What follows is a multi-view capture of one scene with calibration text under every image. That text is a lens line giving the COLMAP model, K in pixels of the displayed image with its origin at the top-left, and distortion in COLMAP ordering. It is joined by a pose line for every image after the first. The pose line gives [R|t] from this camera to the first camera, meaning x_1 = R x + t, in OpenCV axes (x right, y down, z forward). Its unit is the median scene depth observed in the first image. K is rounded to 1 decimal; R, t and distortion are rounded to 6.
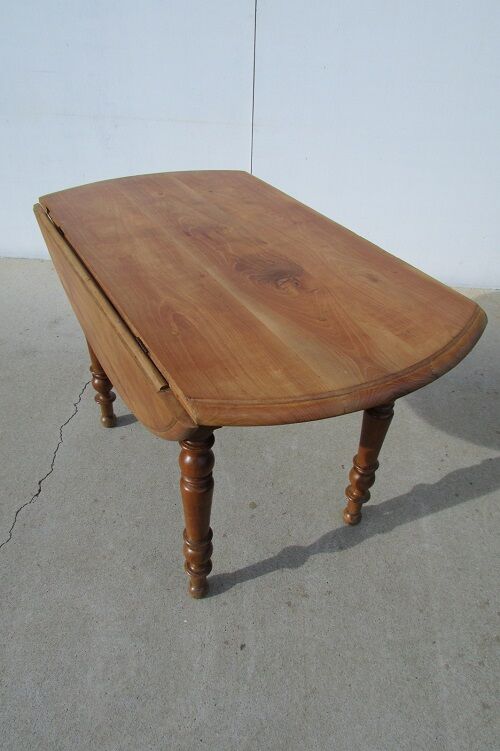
lens RADIAL K [[536.5, 0, 252.8], [0, 536.5, 374.1], [0, 0, 1]] dist [-0.036532, -0.016598]
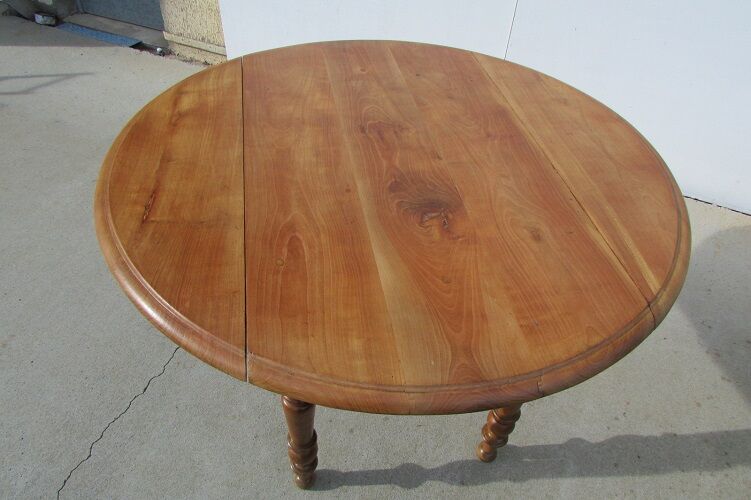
lens RADIAL K [[536.5, 0, 371.3], [0, 536.5, 256.1], [0, 0, 1]] dist [-0.036532, -0.016598]
pose [[0.939572, 0.242077, -0.242081, 0.178249], [-0.212988, 0.966935, 0.140262, -0.195673], [0.268031, -0.080226, 0.960064, 0.107883]]
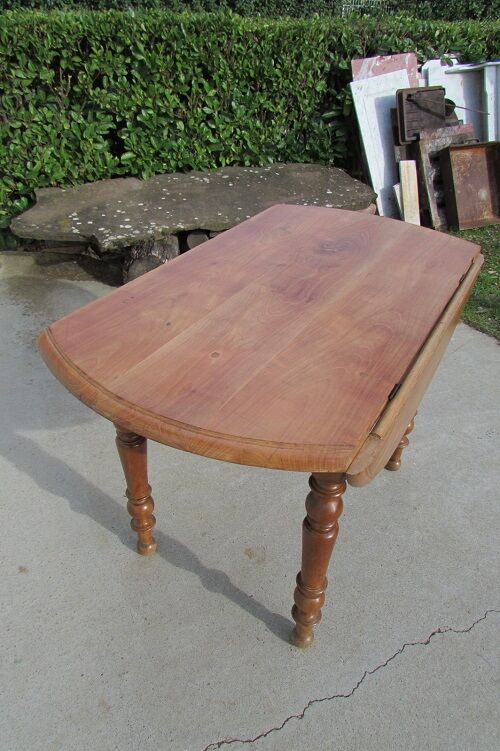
lens RADIAL K [[536.5, 0, 247.8], [0, 536.5, 372.0], [0, 0, 1]] dist [-0.036532, -0.016598]
pose [[-0.495352, -0.538280, 0.681821, -0.800263], [0.480984, 0.483641, 0.731263, -0.972867], [-0.723381, 0.690178, 0.019331, 1.211810]]
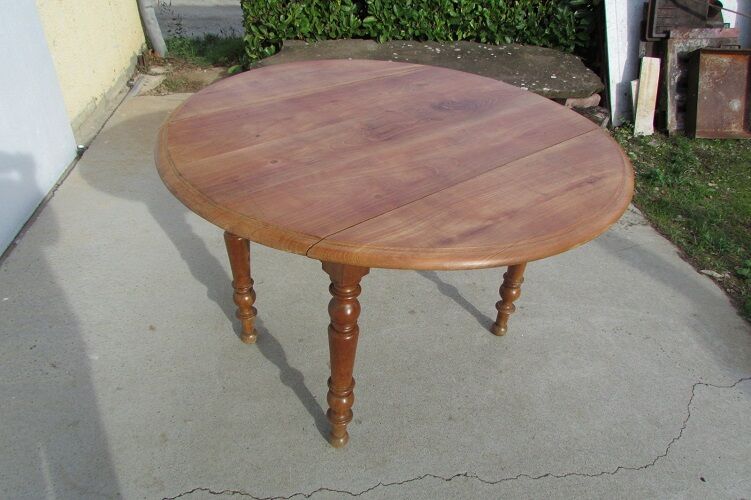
lens RADIAL K [[536.5, 0, 376.1], [0, 536.5, 252.3], [0, 0, 1]] dist [-0.036532, -0.016598]
pose [[-0.193237, -0.611226, 0.767504, -1.104607], [0.532616, 0.591608, 0.605244, -0.816703], [-0.824002, 0.525741, 0.211228, 0.971046]]
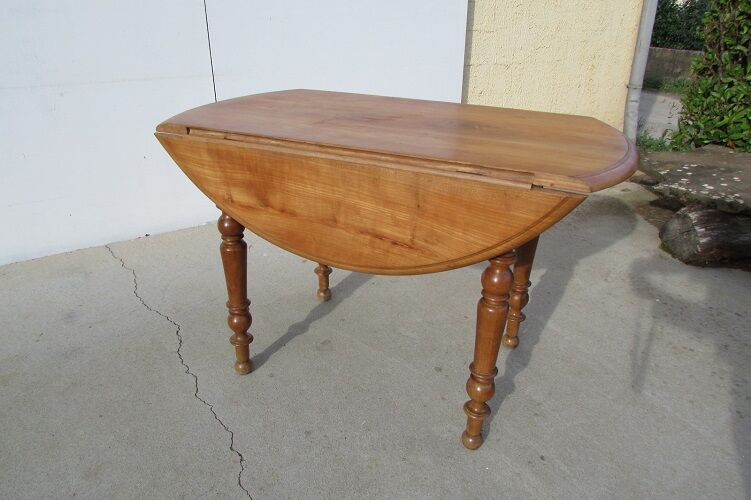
lens RADIAL K [[536.5, 0, 373.7], [0, 536.5, 247.7], [0, 0, 1]] dist [-0.036532, -0.016598]
pose [[0.804827, -0.273099, 0.526944, -0.777936], [0.367614, 0.926414, -0.081342, 0.082300], [-0.465954, 0.259178, 0.845999, 0.141232]]
